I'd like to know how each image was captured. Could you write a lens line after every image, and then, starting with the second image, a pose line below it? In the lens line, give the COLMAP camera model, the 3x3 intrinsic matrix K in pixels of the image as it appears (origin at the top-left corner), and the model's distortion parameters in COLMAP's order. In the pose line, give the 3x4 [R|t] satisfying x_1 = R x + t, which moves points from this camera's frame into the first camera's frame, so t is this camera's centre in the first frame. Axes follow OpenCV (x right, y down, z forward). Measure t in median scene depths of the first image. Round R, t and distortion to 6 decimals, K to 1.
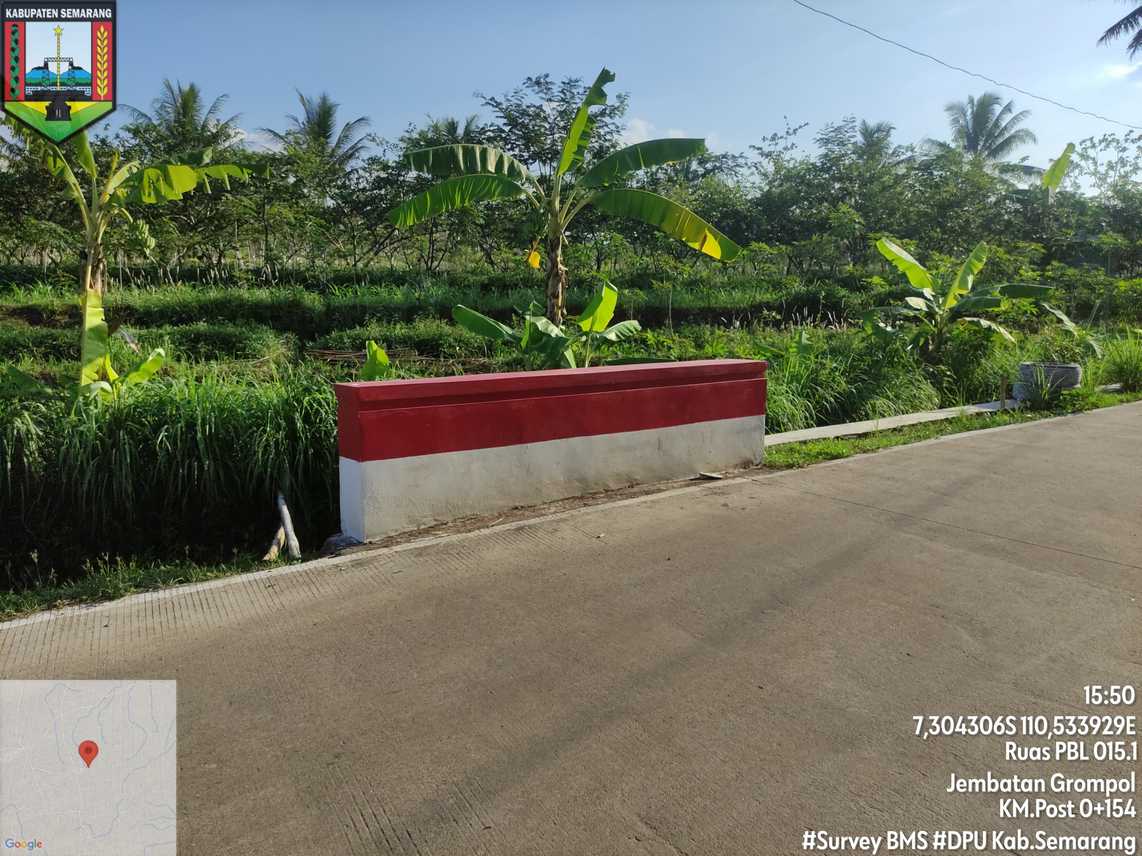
lens RADIAL K [[834.9, 0, 565.7], [0, 834.9, 428.8], [0, 0, 1]] dist [0.023984, -0.026010]
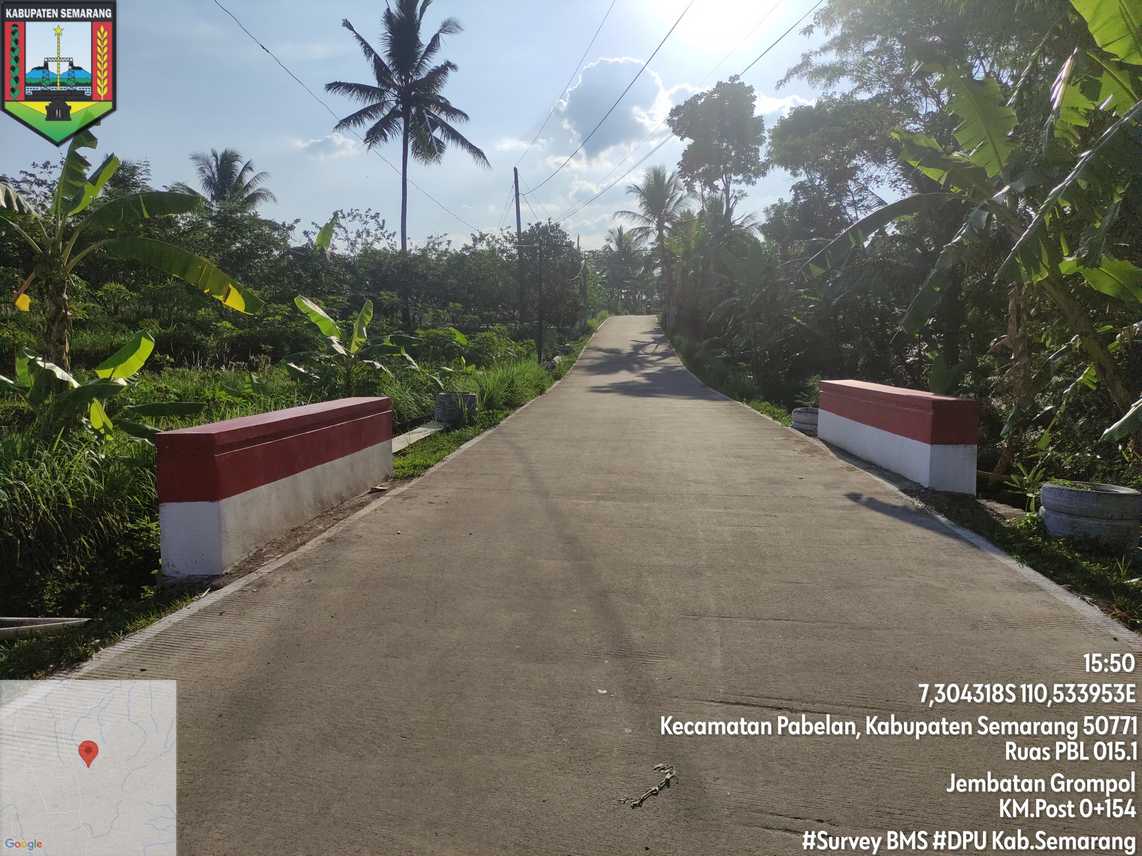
lens RADIAL K [[834.9, 0, 567.5], [0, 834.9, 435.3], [0, 0, 1]] dist [0.023984, -0.026010]
pose [[0.652996, -0.078052, 0.753329, -0.160757], [0.107448, 0.994162, 0.009868, -0.002041], [-0.749701, 0.074500, 0.657570, -0.014209]]
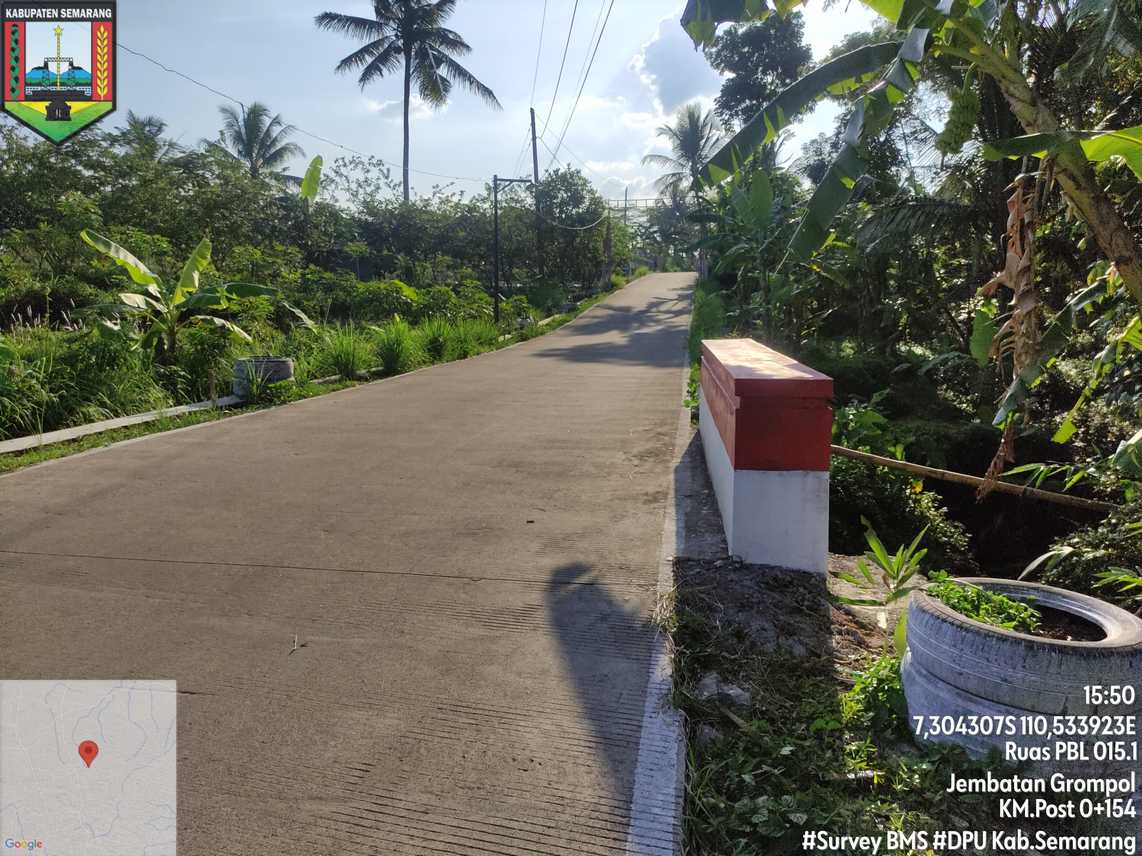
lens RADIAL K [[834.9, 0, 569.2], [0, 834.9, 422.0], [0, 0, 1]] dist [0.023984, -0.026010]
pose [[0.718739, -0.093422, 0.688975, 0.075465], [0.101408, 0.994421, 0.029049, 0.004066], [-0.687845, 0.048989, 0.724203, 0.003223]]
